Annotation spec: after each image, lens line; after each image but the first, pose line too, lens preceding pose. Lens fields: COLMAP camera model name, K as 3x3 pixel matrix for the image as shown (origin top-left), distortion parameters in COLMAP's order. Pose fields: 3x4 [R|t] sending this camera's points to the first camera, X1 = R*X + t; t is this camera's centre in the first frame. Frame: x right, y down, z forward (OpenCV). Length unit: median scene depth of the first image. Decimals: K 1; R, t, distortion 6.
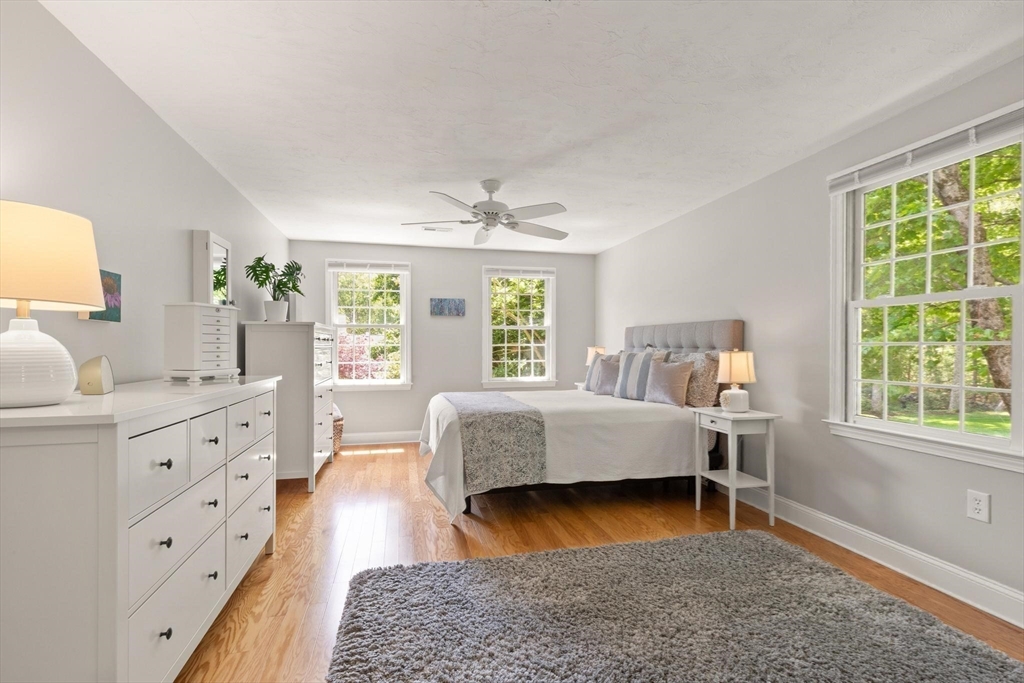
lens RADIAL K [[481.7, 0, 520.9], [0, 481.7, 344.9], [0, 0, 1]] dist [0.013919, -0.000329]
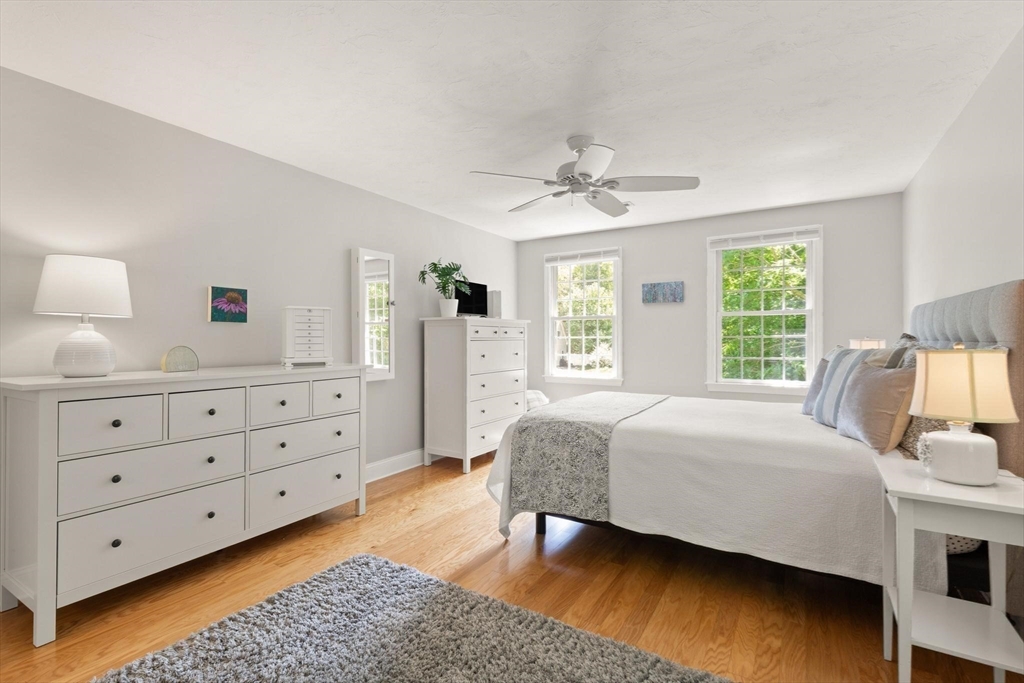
lens RADIAL K [[481.7, 0, 511.4], [0, 481.7, 334.4], [0, 0, 1]] dist [0.013919, -0.000329]
pose [[0.694916, -0.006785, -0.719059, 0.481518], [0.003817, 0.999976, -0.005747, -0.000392], [0.719080, 0.001250, 0.694926, 0.370686]]
